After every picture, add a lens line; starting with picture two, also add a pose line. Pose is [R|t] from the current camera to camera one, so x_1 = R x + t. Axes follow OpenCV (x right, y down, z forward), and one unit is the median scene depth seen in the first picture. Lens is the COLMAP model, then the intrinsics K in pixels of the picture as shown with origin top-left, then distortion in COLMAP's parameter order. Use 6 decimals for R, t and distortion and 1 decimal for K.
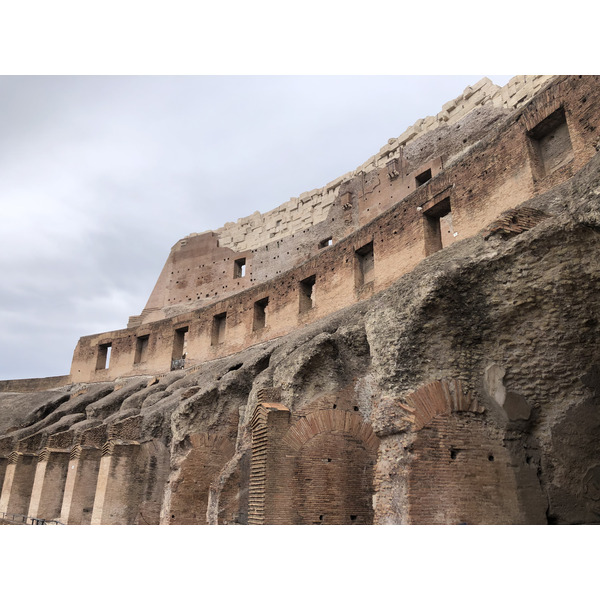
lens RADIAL K [[485.9, 0, 300.0], [0, 485.9, 300.0], [0, 0, 1]] dist [0.010605, 0.002486]
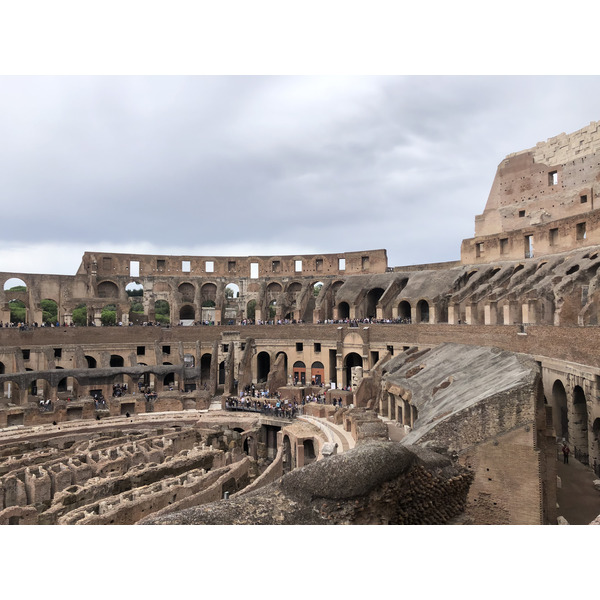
lens RADIAL K [[485.9, 0, 300.0], [0, 485.9, 300.0], [0, 0, 1]] dist [0.010605, 0.002486]
pose [[0.856670, -0.030518, -0.514962, -0.034911], [0.199469, 0.940200, 0.276109, -0.354075], [0.475741, -0.339253, 0.811528, -0.905888]]
